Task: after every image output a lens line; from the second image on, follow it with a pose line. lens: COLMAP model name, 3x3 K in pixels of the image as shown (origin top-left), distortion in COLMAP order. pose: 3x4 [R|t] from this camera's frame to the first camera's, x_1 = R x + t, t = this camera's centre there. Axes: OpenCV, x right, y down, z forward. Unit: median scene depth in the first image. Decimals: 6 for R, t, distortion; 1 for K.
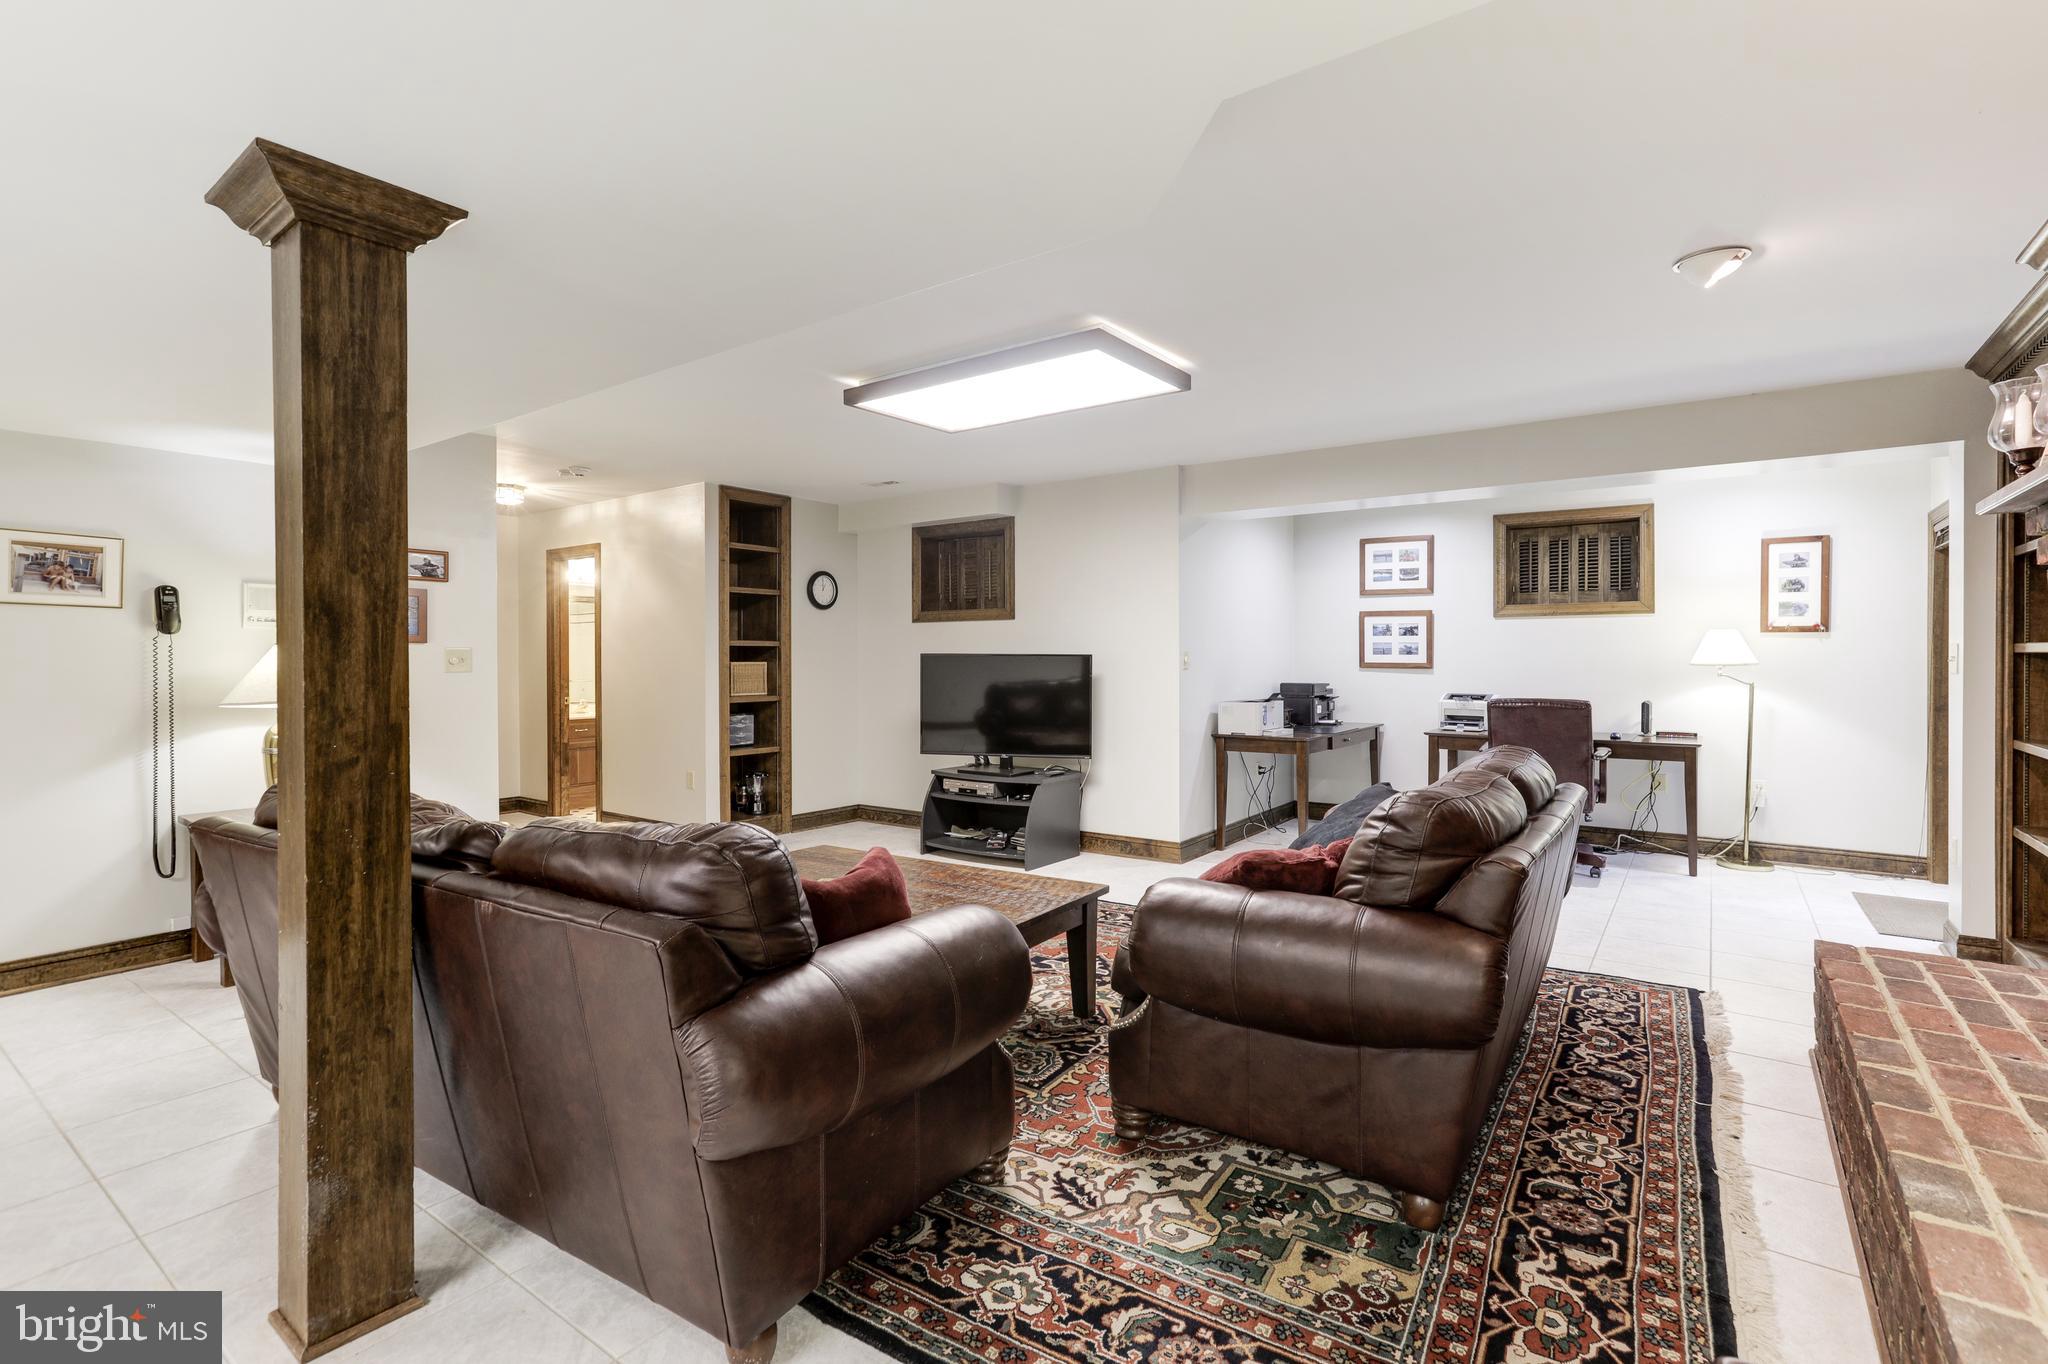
lens RADIAL K [[968.8, 0, 1032.4], [0, 968.8, 661.9], [0, 0, 1]] dist [-0.068726, 0.067781]
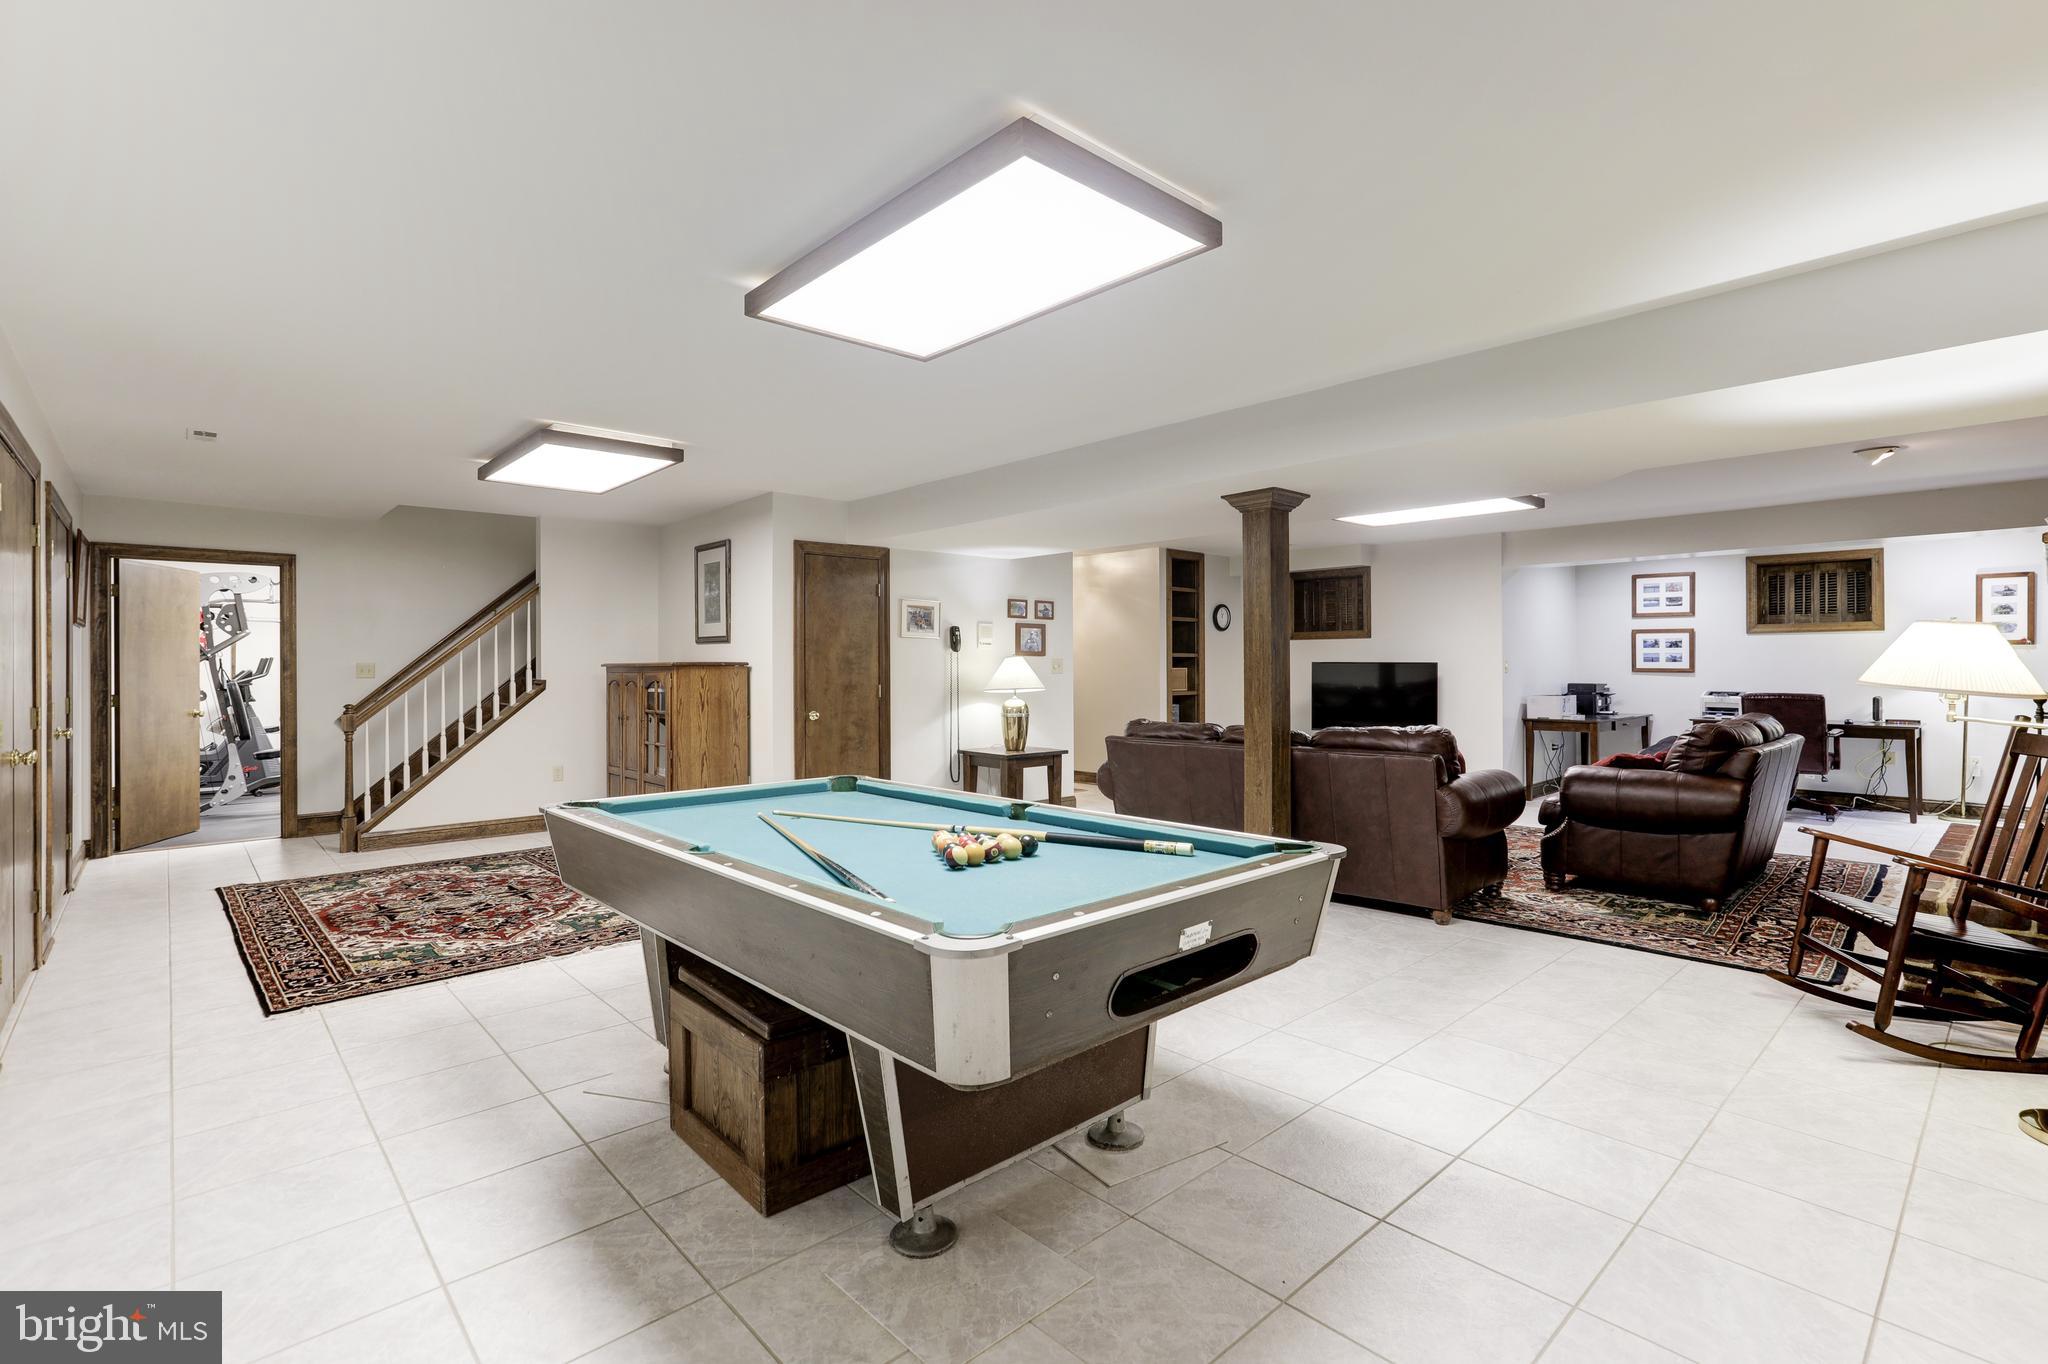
lens RADIAL K [[947.7, 0, 1039.9], [0, 947.7, 663.1], [0, 0, 1]] dist [-0.037519, 0.024211]
pose [[0.979971, -0.000957, -0.199138, -0.232136], [-0.000345, 0.999979, -0.006506, 0.002925], [0.199140, 0.006445, 0.979950, -0.491081]]
